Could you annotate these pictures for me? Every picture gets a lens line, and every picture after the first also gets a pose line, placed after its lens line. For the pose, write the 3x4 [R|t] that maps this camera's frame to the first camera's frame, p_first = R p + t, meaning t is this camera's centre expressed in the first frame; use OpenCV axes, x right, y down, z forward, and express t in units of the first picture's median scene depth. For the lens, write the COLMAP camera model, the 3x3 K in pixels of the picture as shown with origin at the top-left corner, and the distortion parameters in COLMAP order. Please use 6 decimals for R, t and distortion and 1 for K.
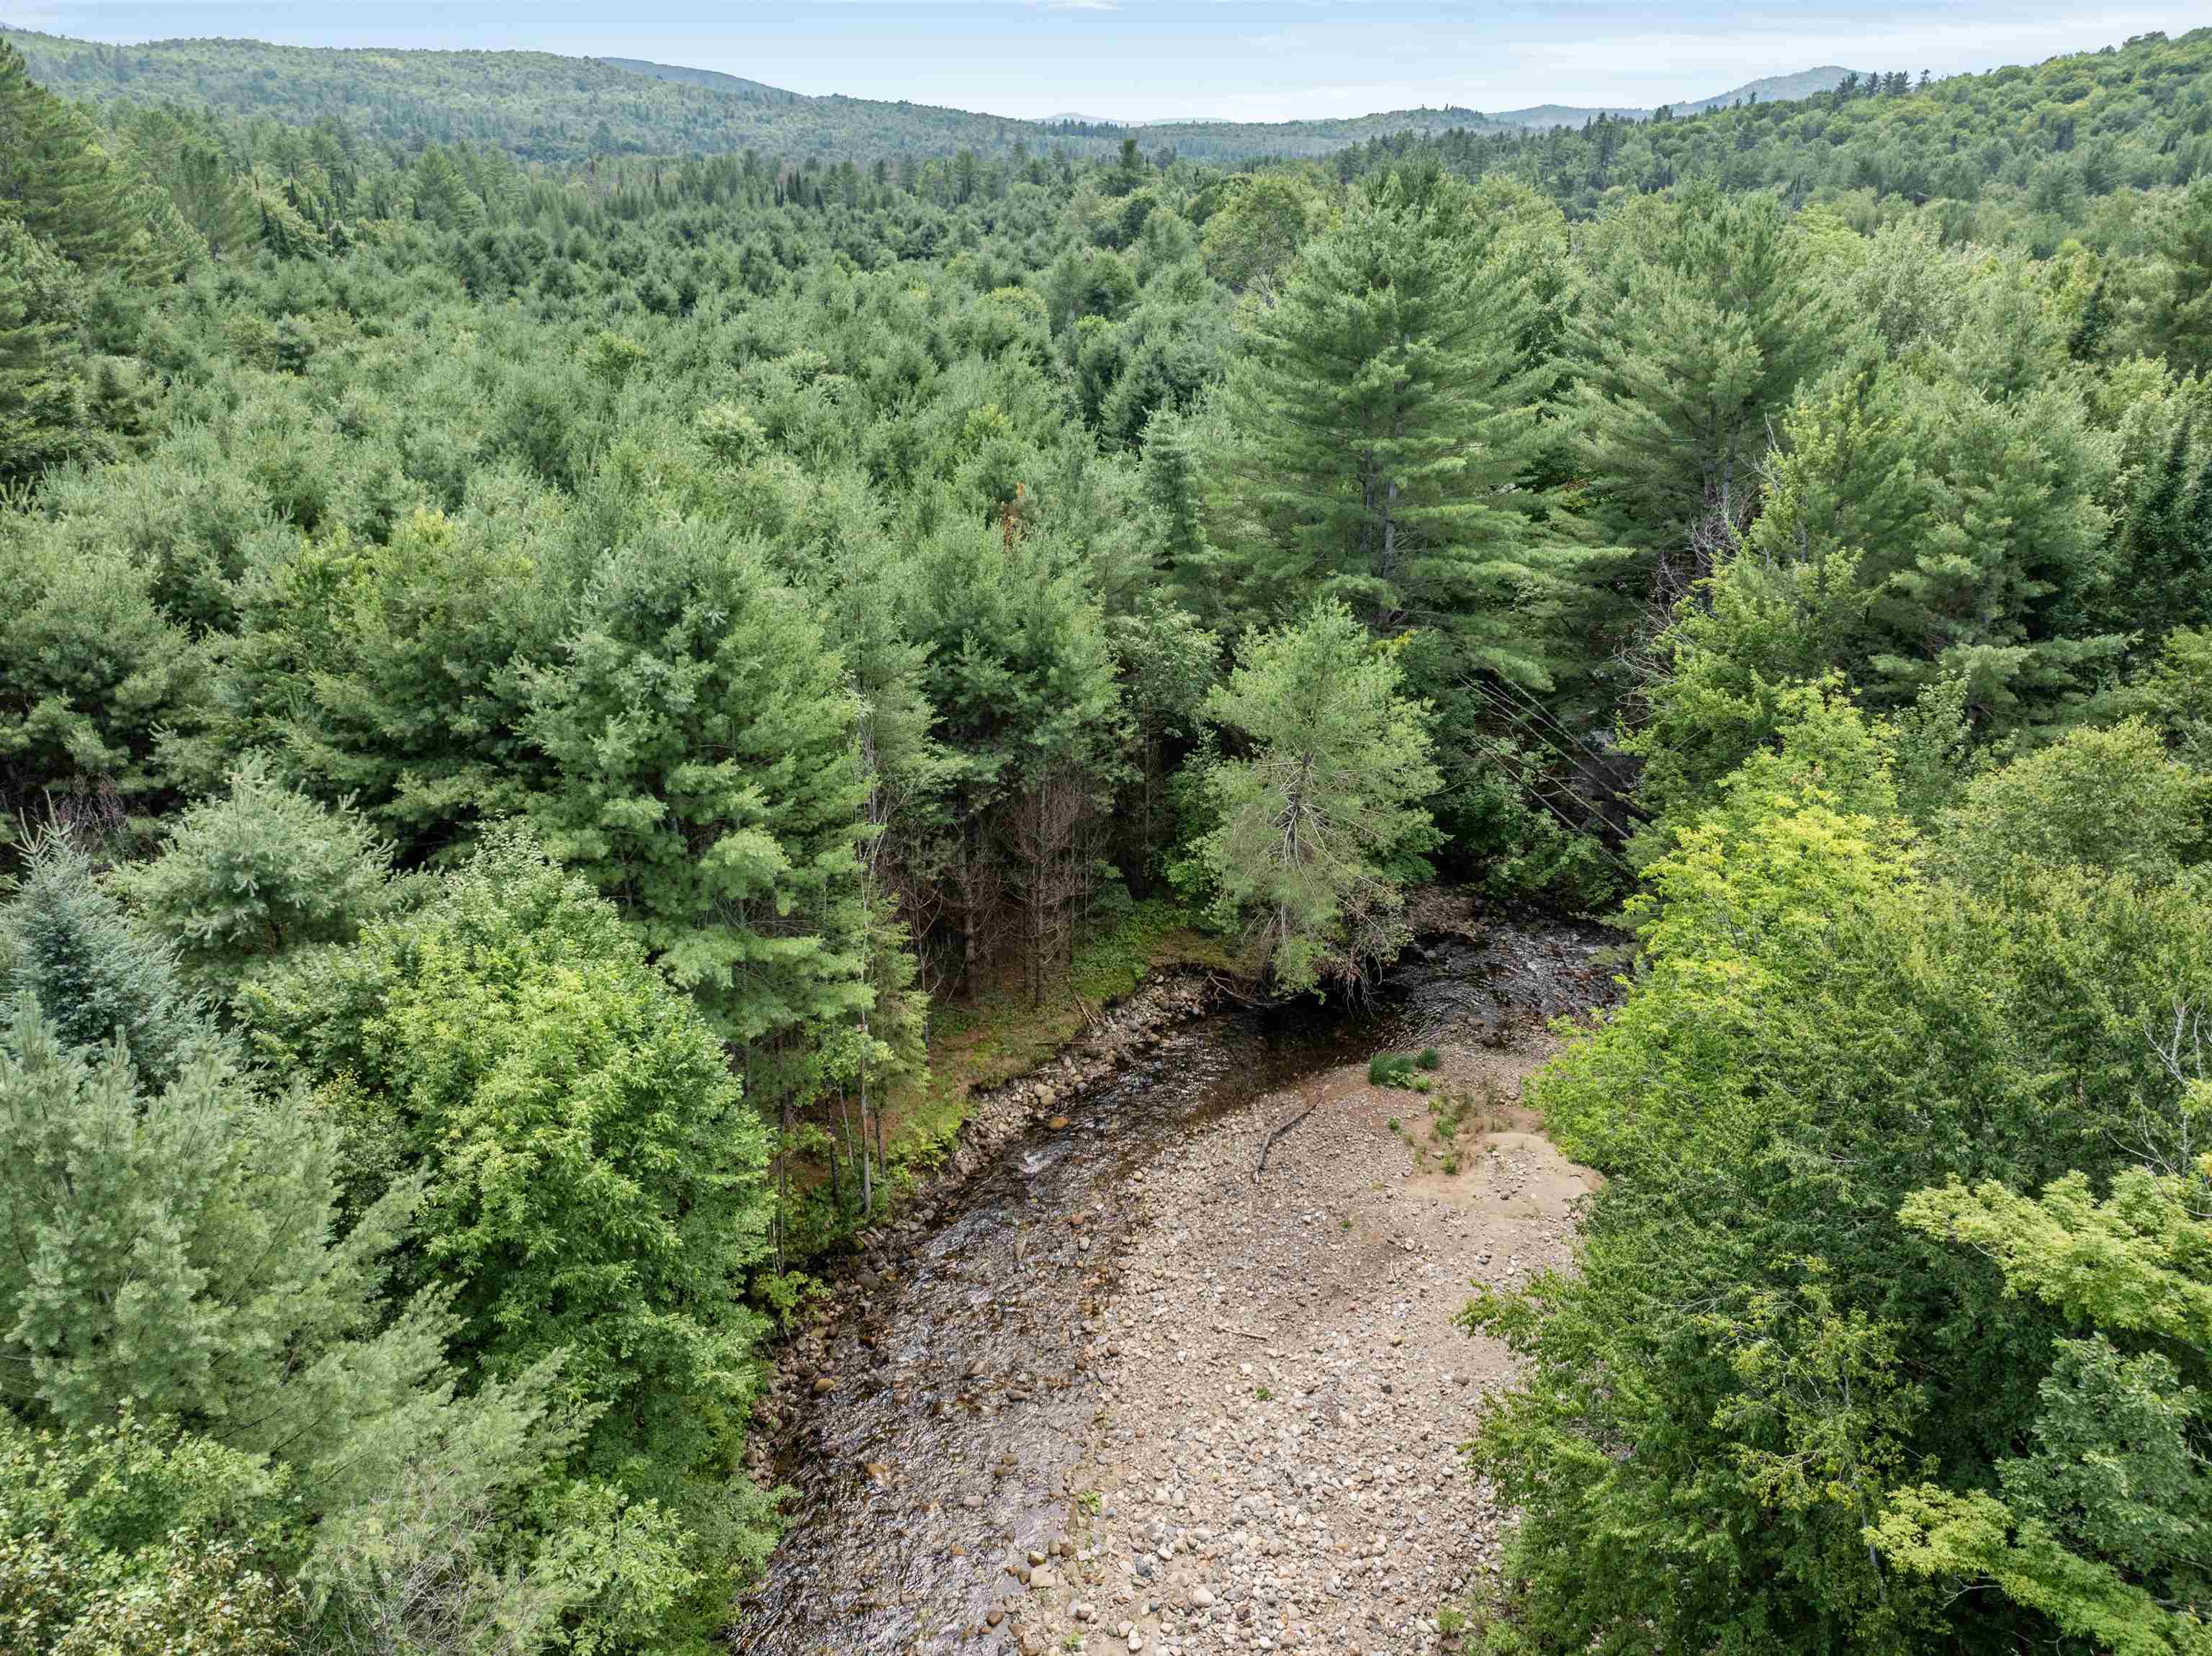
lens RADIAL K [[1558.0, 0, 1110.8], [0, 1558.0, 804.6], [0, 0, 1]] dist [-0.043486, 0.019548]
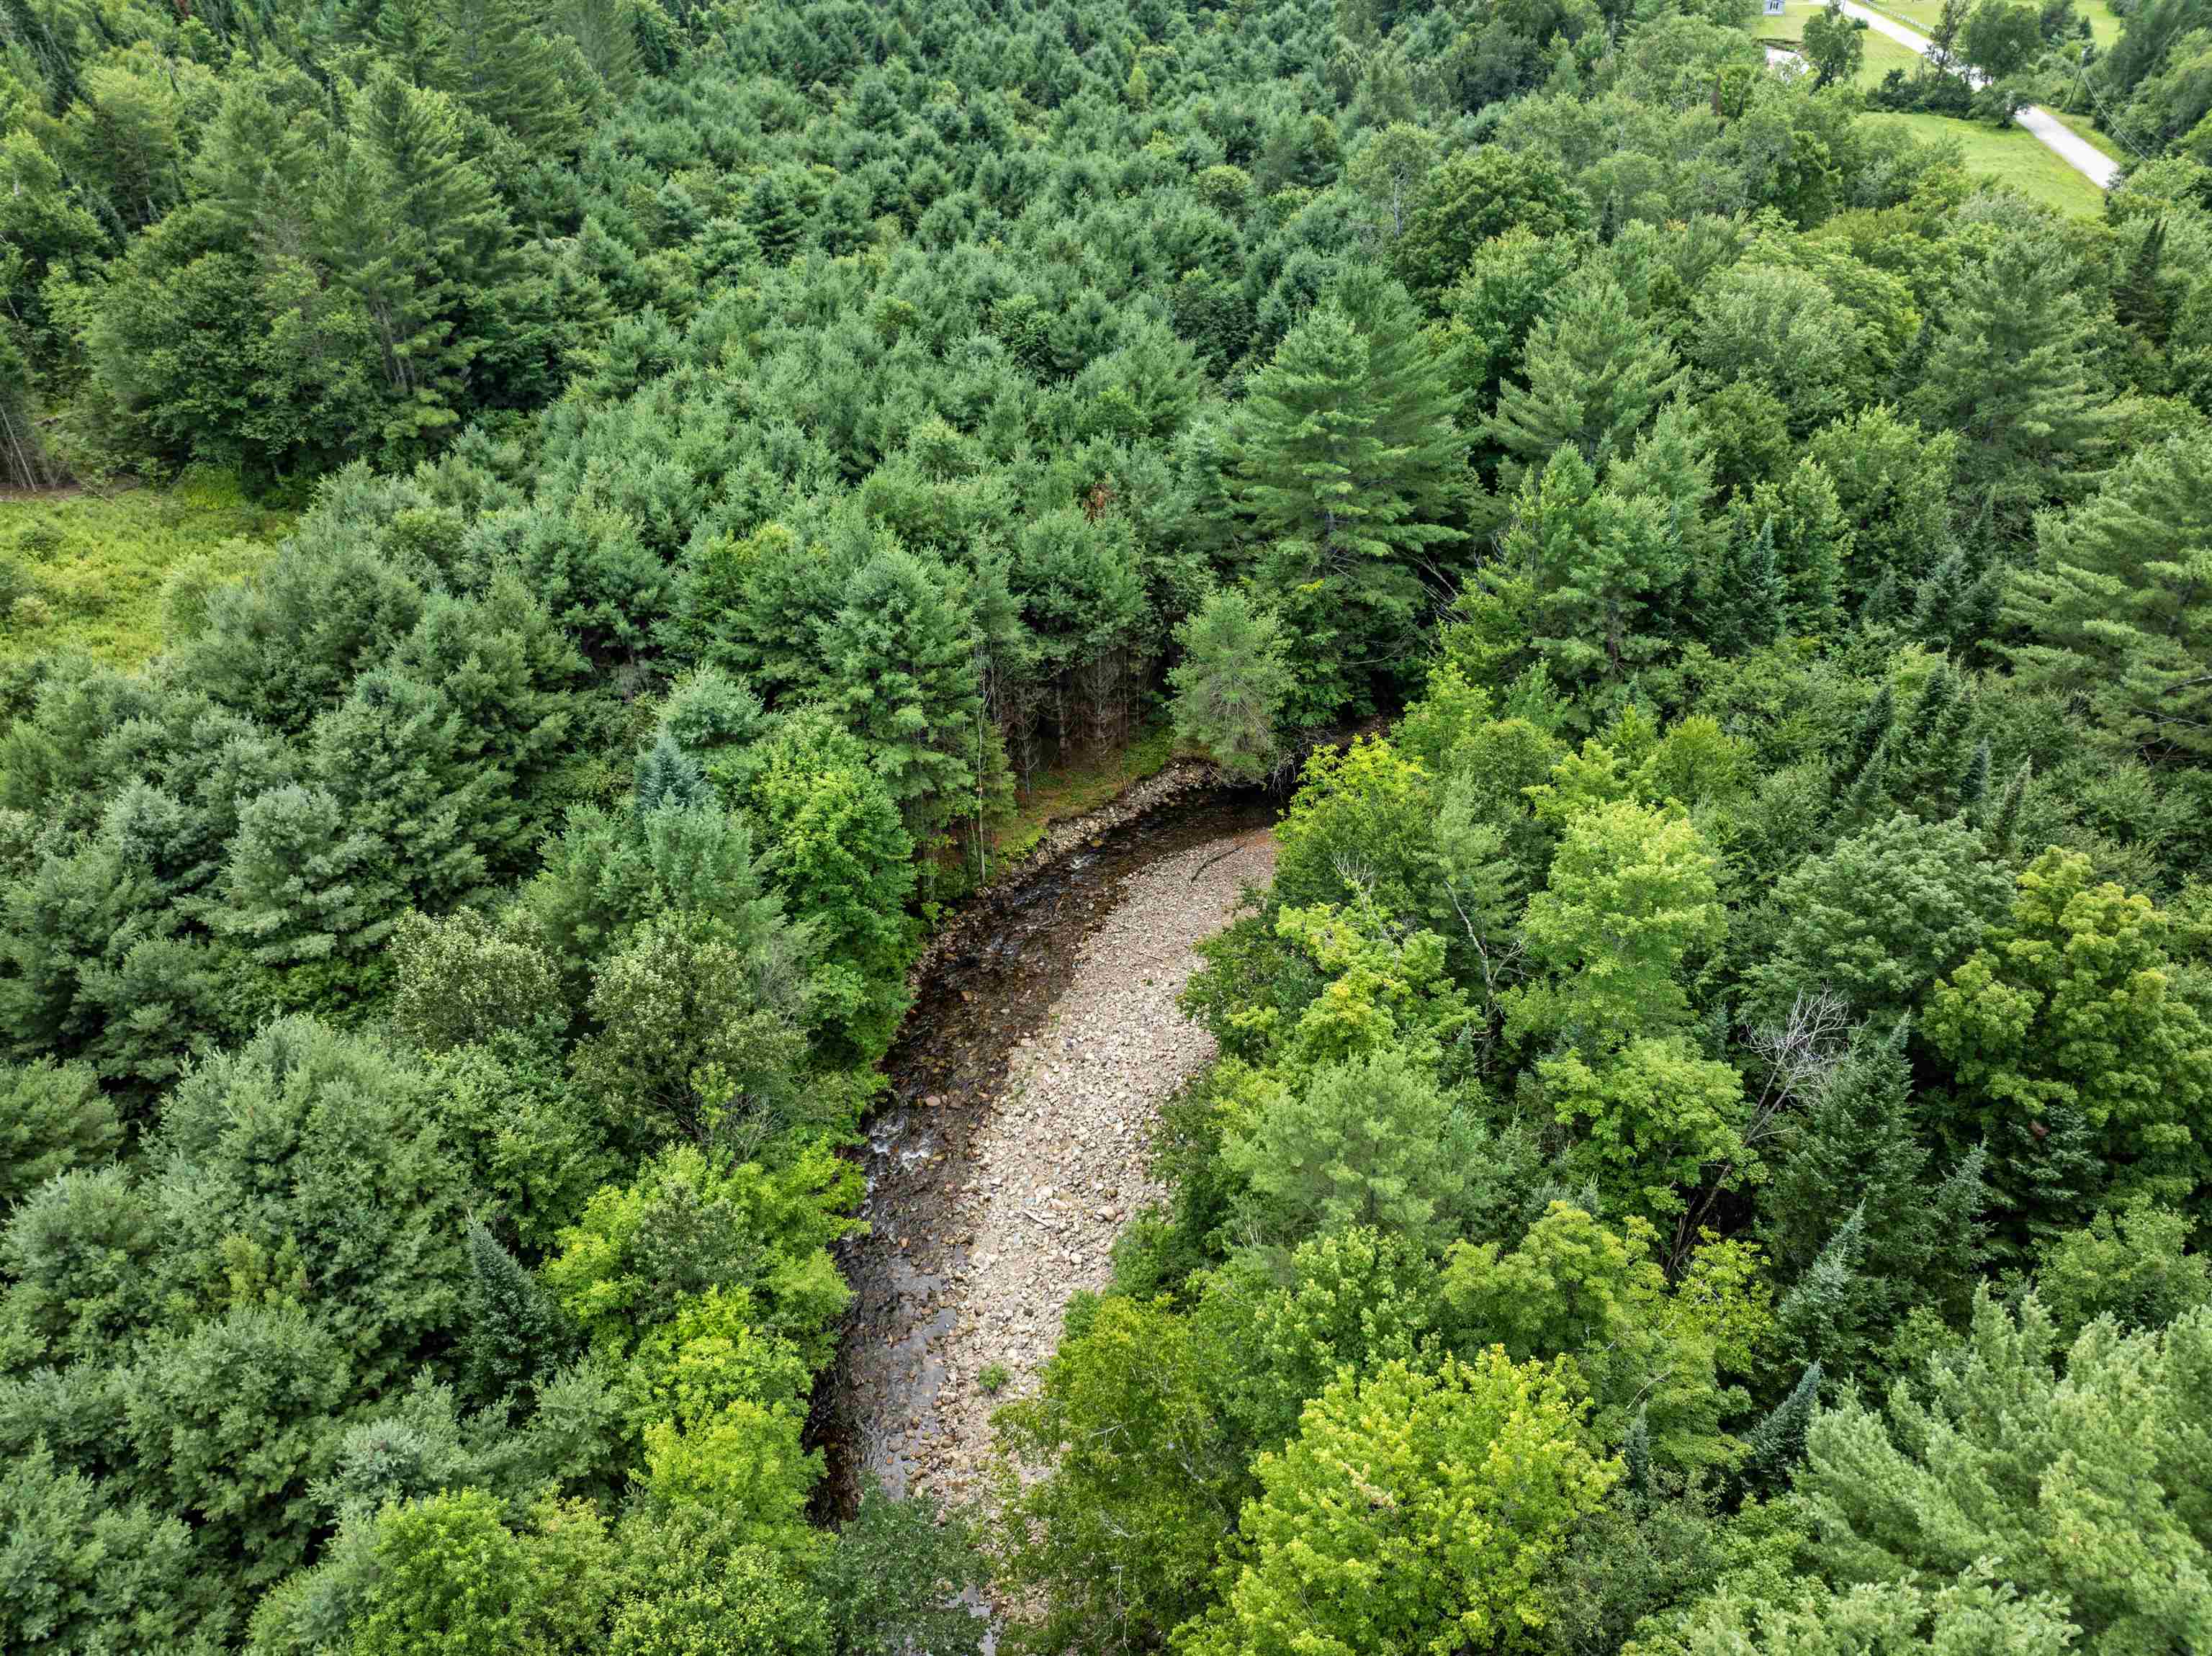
lens RADIAL K [[1552.0, 0, 1106.0], [0, 1552.0, 828.0], [0, 0, 1]] dist [-0.052805, 0.024129]
pose [[0.978558, 0.097293, -0.181546, 0.305271], [-0.057552, 0.975455, 0.212543, -0.200454], [0.197769, -0.197537, 0.960139, -0.742631]]
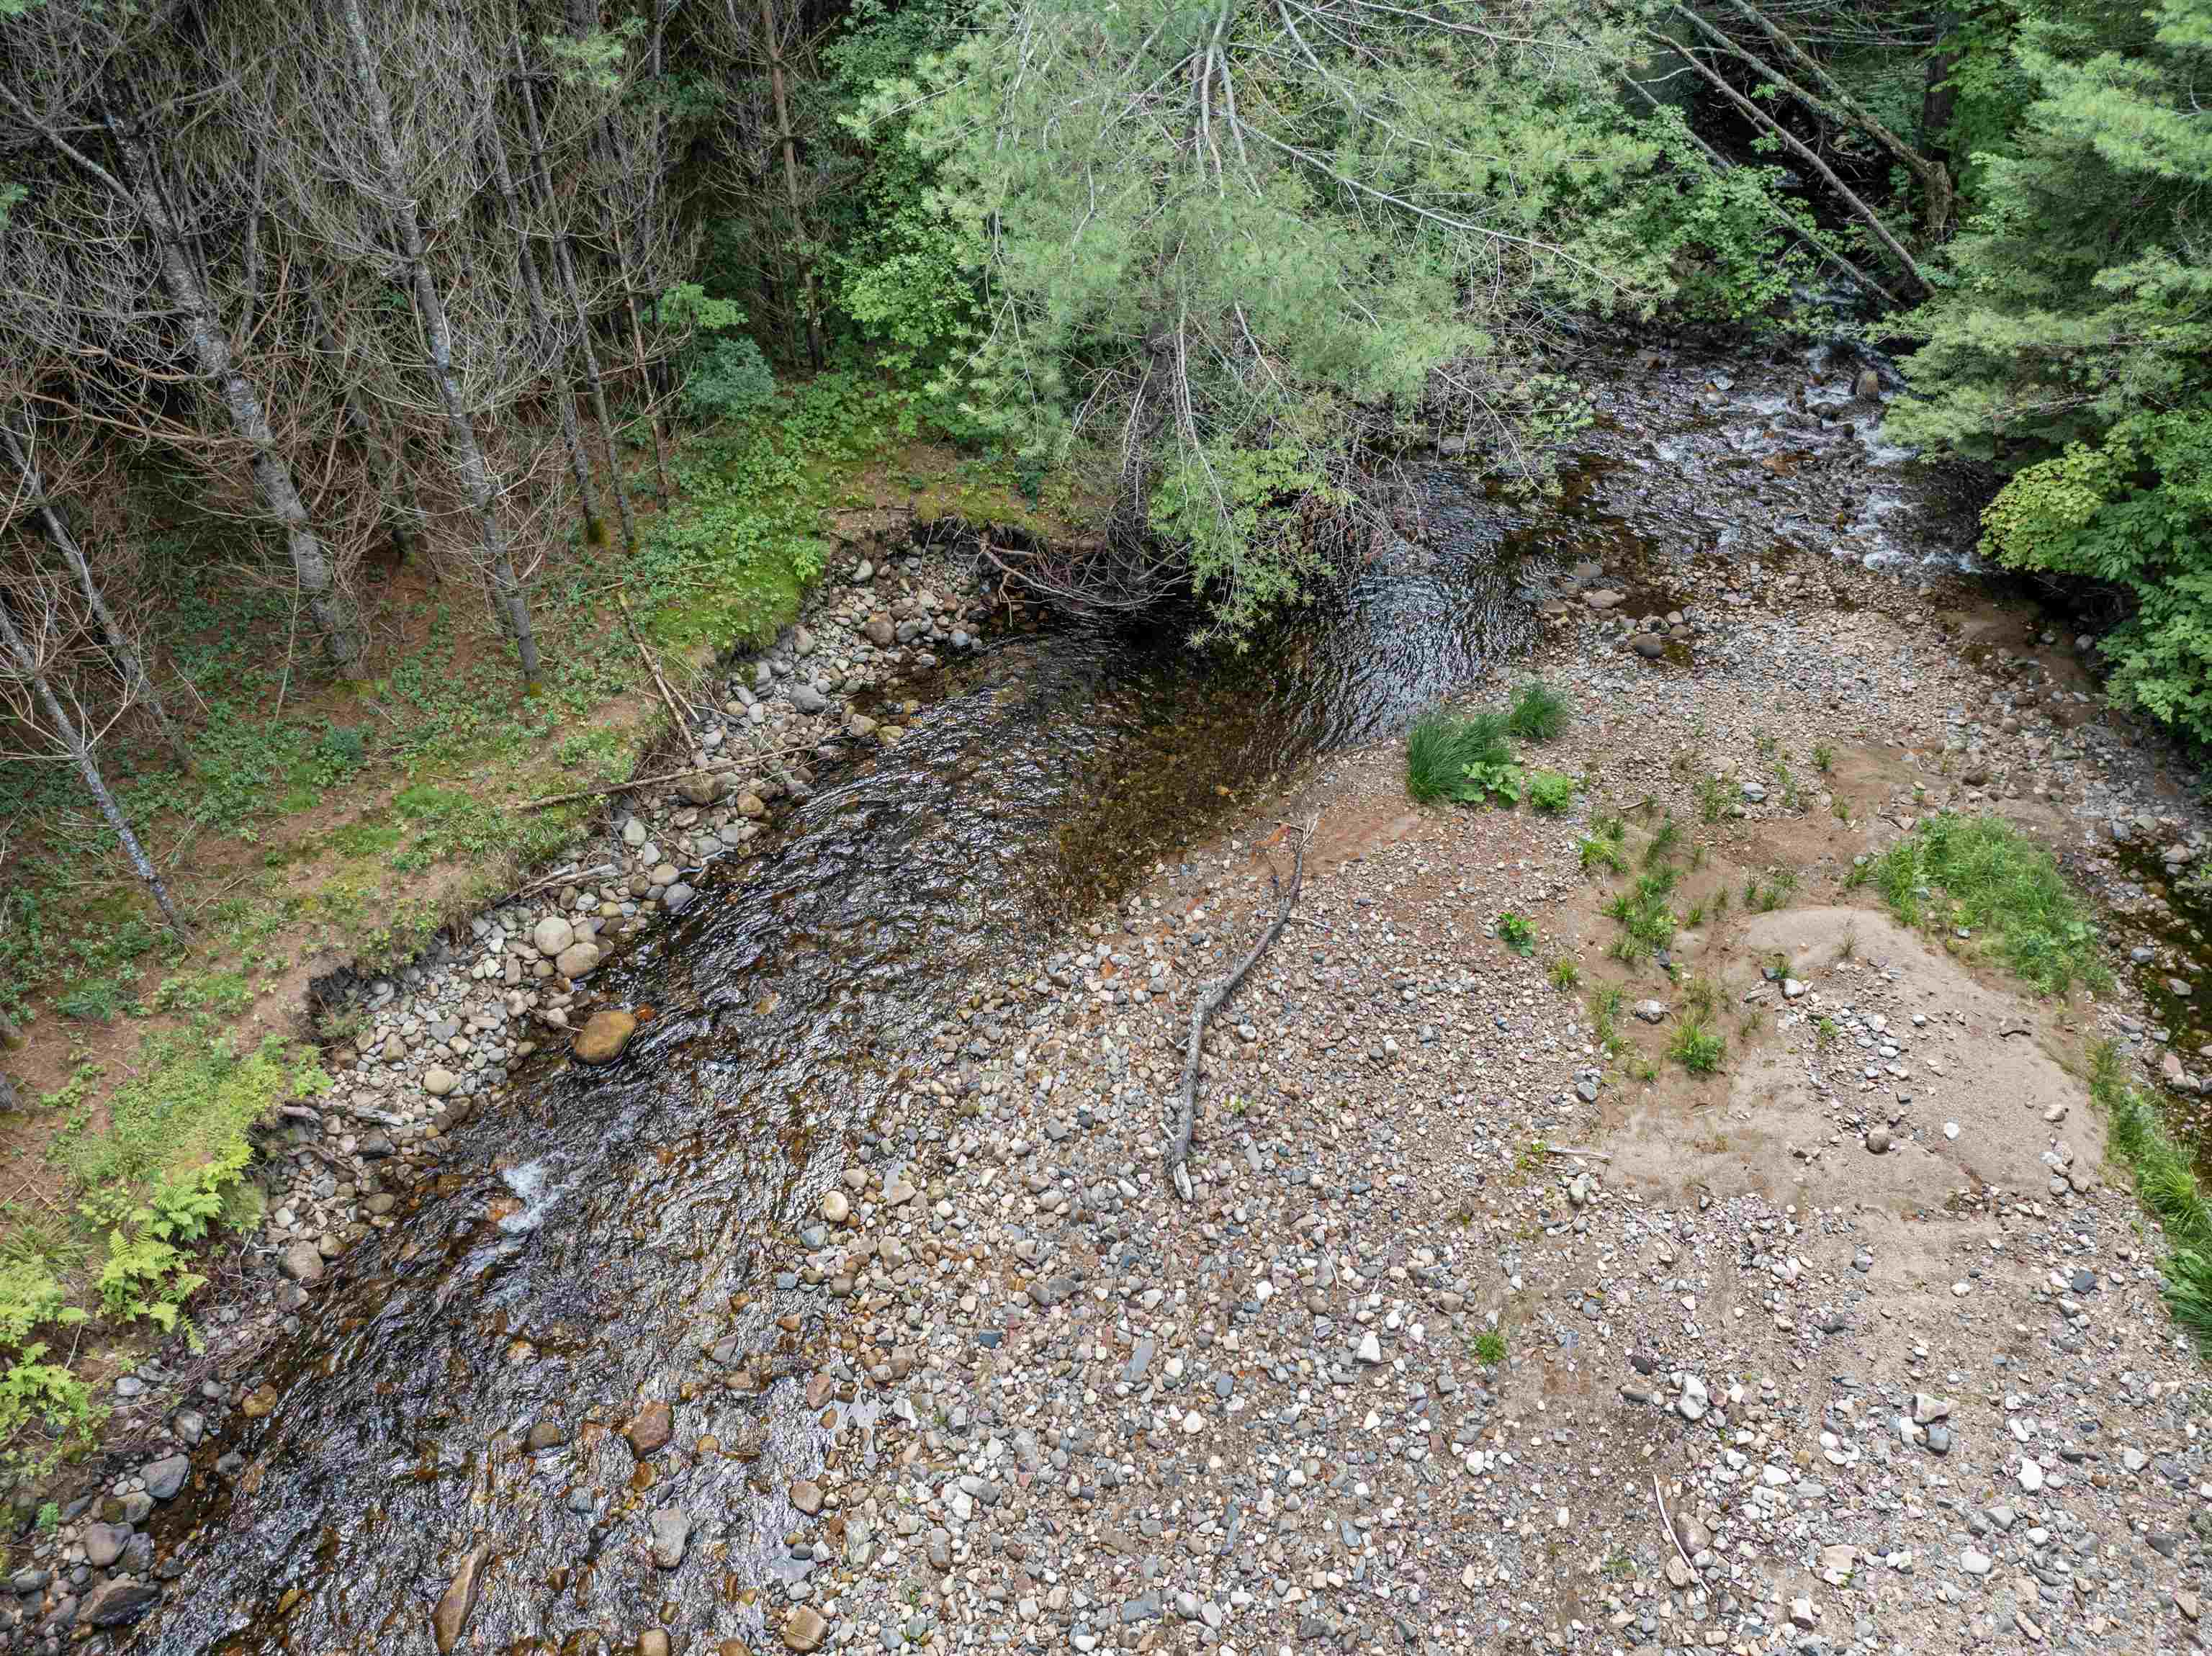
lens RADIAL K [[1555.9, 0, 1114.9], [0, 1555.9, 815.9], [0, 0, 1]] dist [-0.037913, 0.000588]
pose [[0.985171, -0.120011, 0.122617, 0.044191], [0.073740, 0.941453, 0.328980, 0.049250], [-0.154920, -0.315060, 0.936342, 0.667053]]
